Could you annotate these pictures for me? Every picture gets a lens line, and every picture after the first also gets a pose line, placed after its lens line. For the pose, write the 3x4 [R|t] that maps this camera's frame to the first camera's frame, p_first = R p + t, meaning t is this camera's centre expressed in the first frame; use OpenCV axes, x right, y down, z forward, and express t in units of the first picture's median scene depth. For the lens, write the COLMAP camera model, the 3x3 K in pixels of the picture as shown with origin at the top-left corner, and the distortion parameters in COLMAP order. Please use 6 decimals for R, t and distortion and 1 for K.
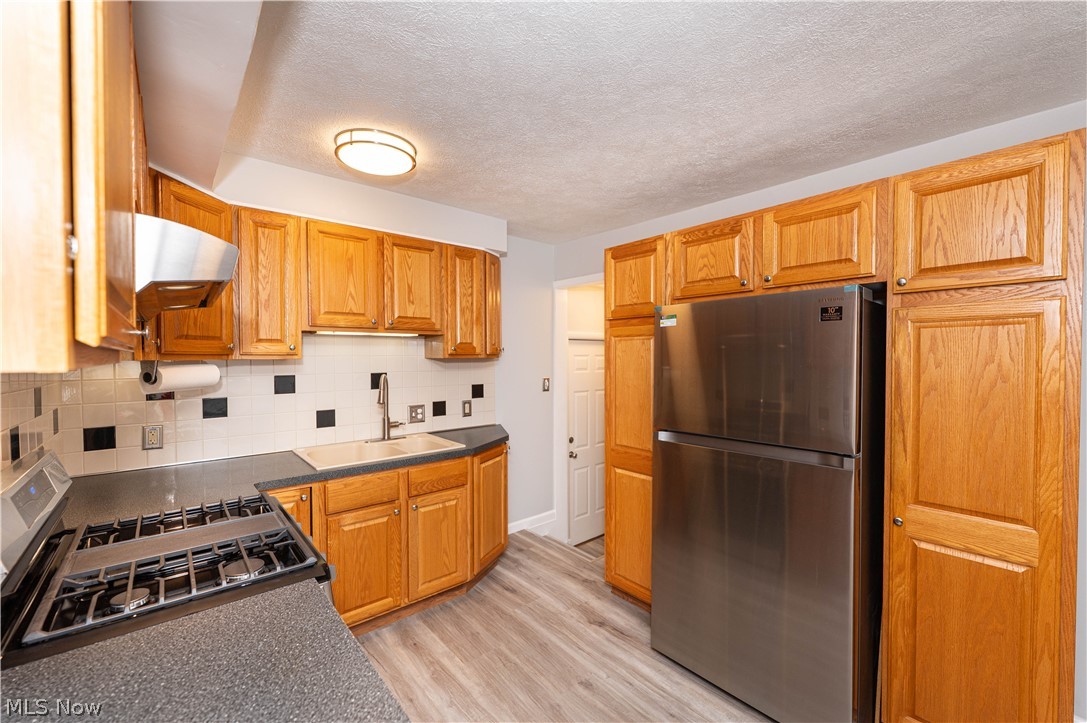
lens RADIAL K [[427.9, 0, 542.3], [0, 427.9, 363.4], [0, 0, 1]] dist [-0.007029, 0.001444]
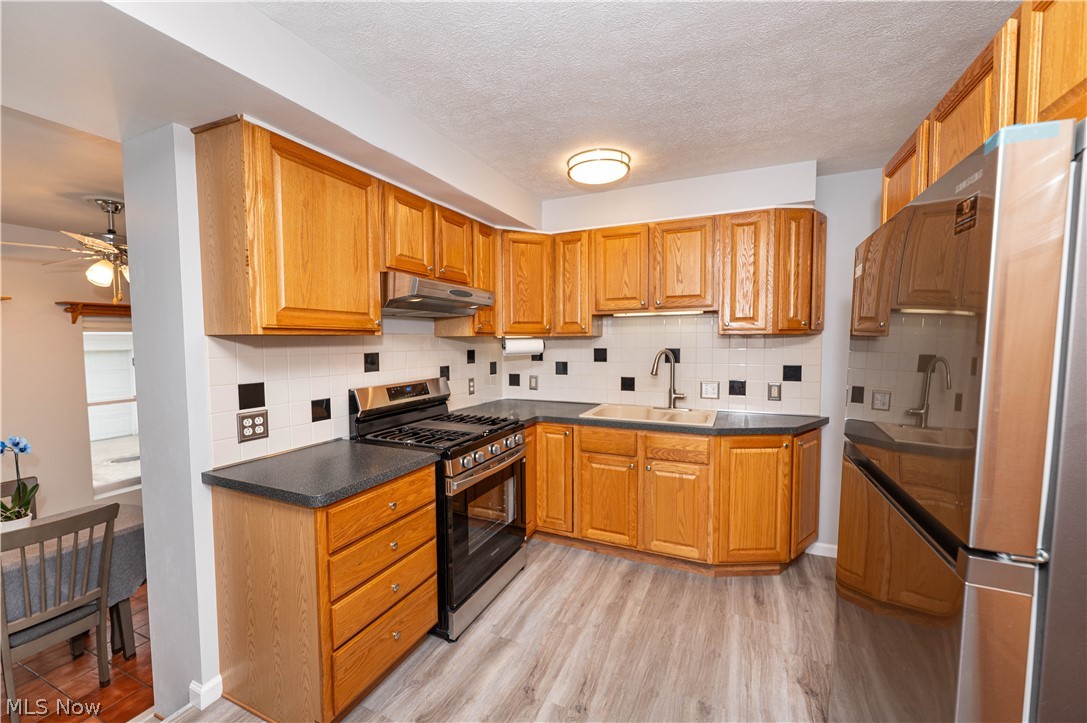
lens RADIAL K [[427.9, 0, 551.3], [0, 427.9, 362.1], [0, 0, 1]] dist [-0.007029, 0.001444]
pose [[0.438624, 0.046593, -0.897462, 0.597780], [-0.009532, 0.998840, 0.047198, 0.009811], [0.898620, -0.012147, 0.438560, 0.293191]]
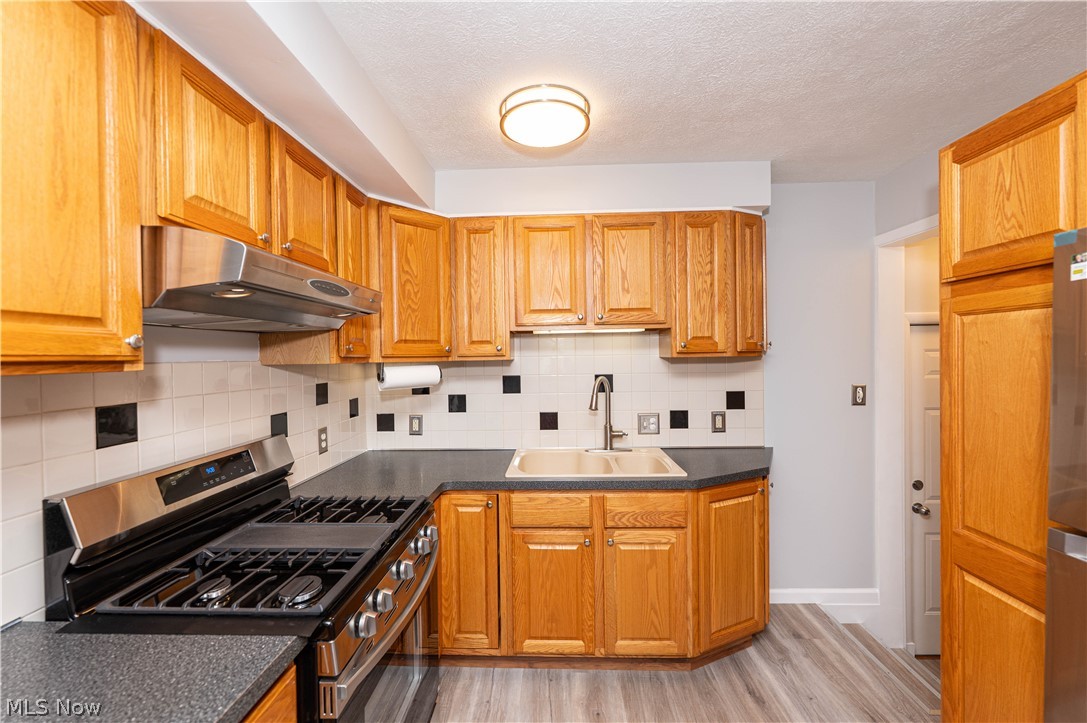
lens RADIAL K [[427.9, 0, 546.2], [0, 427.9, 361.2], [0, 0, 1]] dist [-0.007029, 0.001444]
pose [[0.738740, -0.000338, -0.673991, 0.164138], [0.002284, 0.999995, 0.002003, -0.009332], [0.673987, -0.003019, 0.738737, 0.327954]]
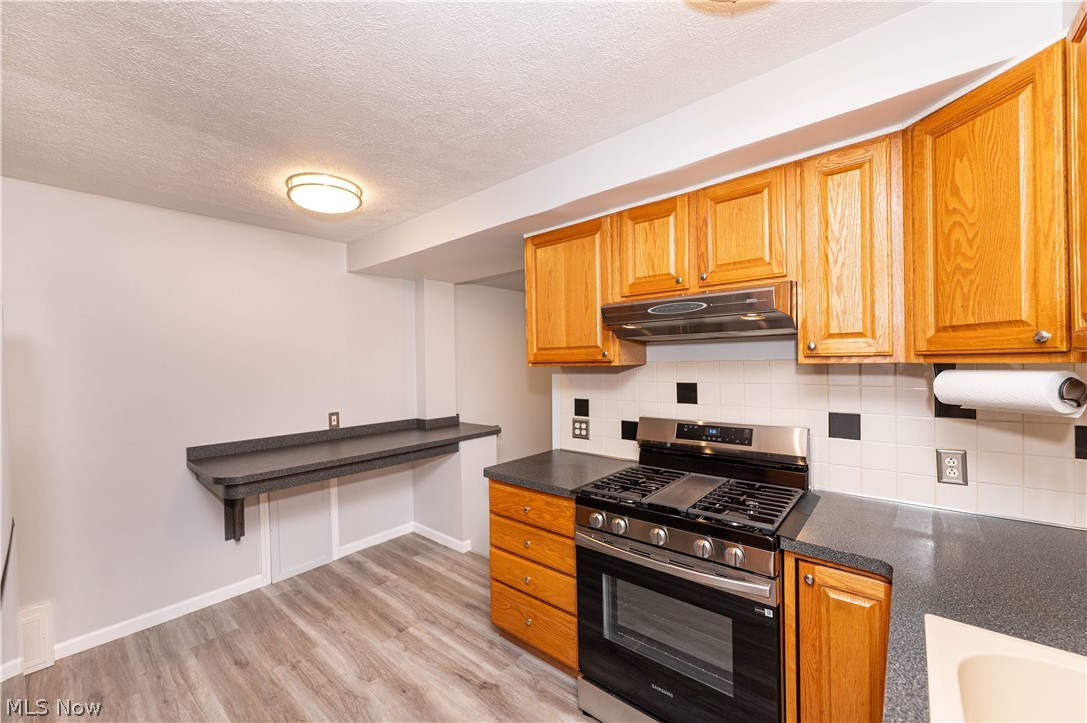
lens RADIAL K [[427.9, 0, 547.0], [0, 427.9, 365.5], [0, 0, 1]] dist [-0.007029, 0.001444]
pose [[-0.985671, 0.018788, -0.167632, -0.067627], [0.015529, 0.999664, 0.020731, -0.022170], [0.167965, 0.017831, -0.985632, 1.237891]]
